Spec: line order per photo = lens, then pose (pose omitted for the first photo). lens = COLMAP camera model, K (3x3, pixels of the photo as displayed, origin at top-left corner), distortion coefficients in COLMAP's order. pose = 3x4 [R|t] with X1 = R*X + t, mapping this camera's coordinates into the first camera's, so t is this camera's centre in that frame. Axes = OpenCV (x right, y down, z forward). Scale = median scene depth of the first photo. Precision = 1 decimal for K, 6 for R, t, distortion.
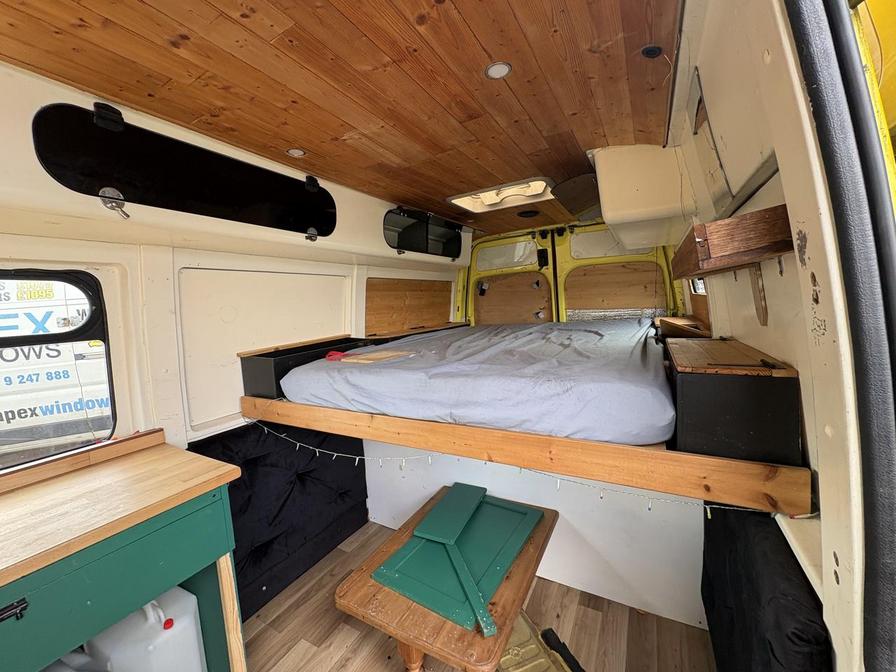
lens RADIAL K [[356.0, 0, 448.8], [0, 356.0, 336.1], [0, 0, 1]] dist [0.000693, 0.000158]
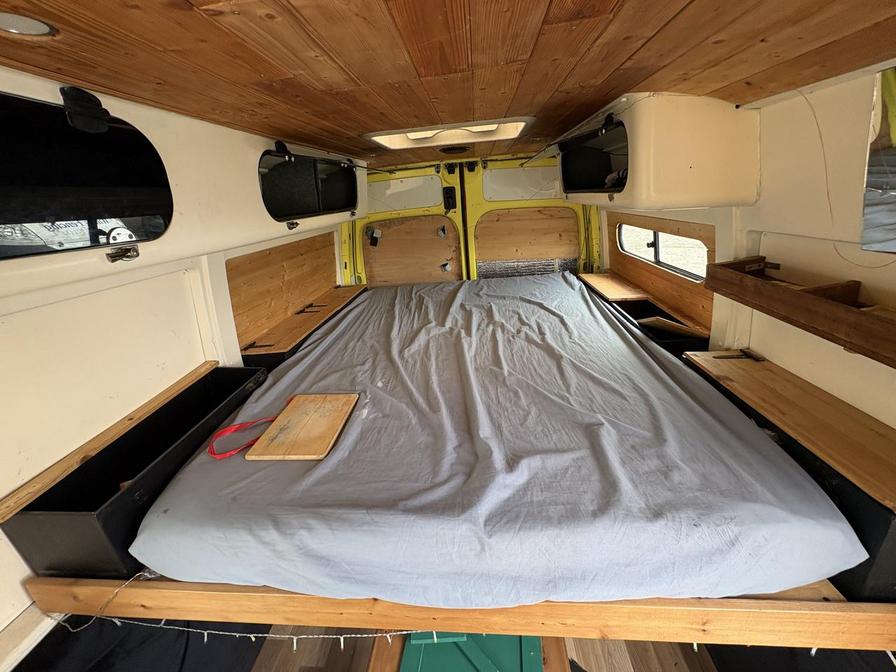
lens RADIAL K [[356.0, 0, 448.8], [0, 356.0, 336.1], [0, 0, 1]] dist [0.000693, 0.000158]
pose [[0.907988, -0.163344, 0.385845, -0.108157], [0.063067, 0.963668, 0.259549, -0.134152], [-0.414223, -0.211334, 0.885301, 0.223991]]
